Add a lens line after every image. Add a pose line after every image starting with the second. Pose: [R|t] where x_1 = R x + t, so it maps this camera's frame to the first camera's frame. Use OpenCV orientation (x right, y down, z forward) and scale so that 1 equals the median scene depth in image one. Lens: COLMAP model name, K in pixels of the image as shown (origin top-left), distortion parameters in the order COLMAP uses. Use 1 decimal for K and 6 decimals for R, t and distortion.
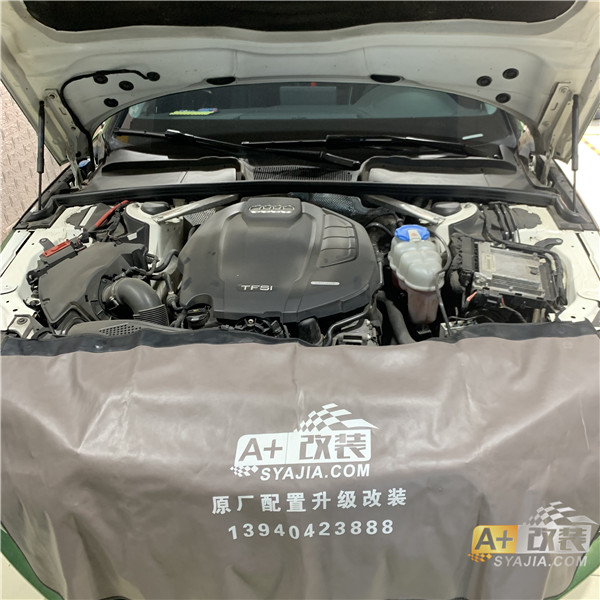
lens RADIAL K [[618.8, 0, 302.7], [0, 618.8, 301.6], [0, 0, 1]] dist [0.007909, -0.008318]
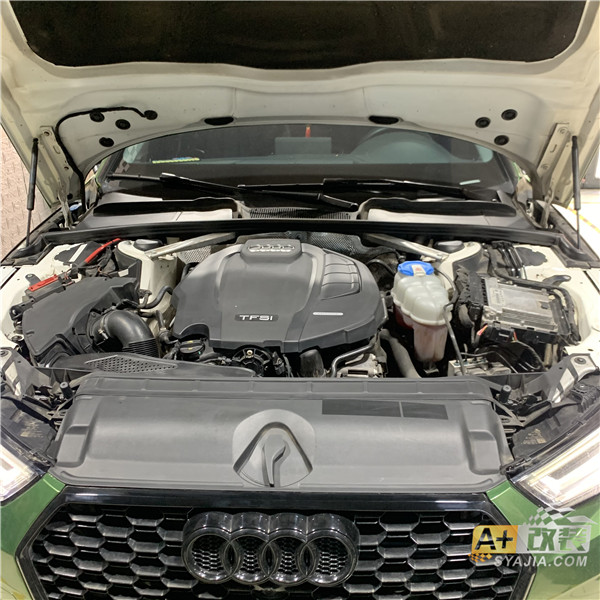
lens RADIAL K [[622.2, 0, 300.0], [0, 622.2, 300.0], [0, 0, 1]] dist [0.003770, -0.009726]
pose [[0.999772, 0.005498, 0.020630, -0.022236], [-0.002919, 0.992401, -0.123010, 0.054687], [-0.021150, 0.122921, 0.992191, 0.045179]]
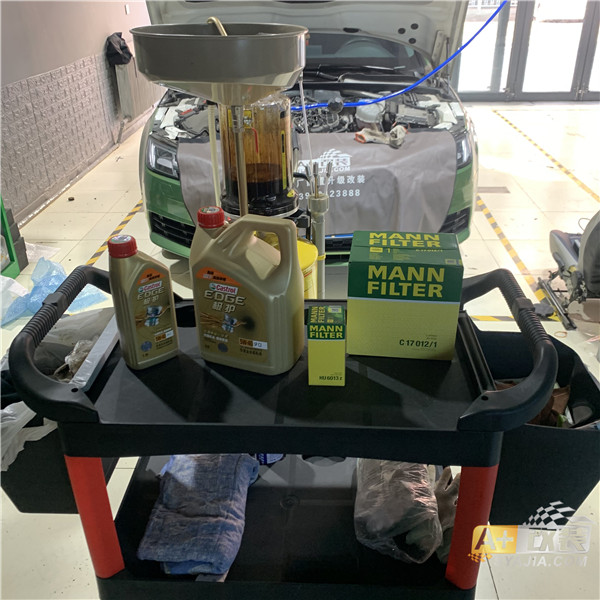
lens RADIAL K [[622.2, 0, 300.0], [0, 622.2, 300.0], [0, 0, 1]] dist [0.003770, -0.009726]
pose [[0.998545, -0.017572, 0.050974, -0.145590], [0.019489, 0.999112, -0.037365, 0.572739], [-0.050272, 0.038304, 0.998001, -0.931476]]
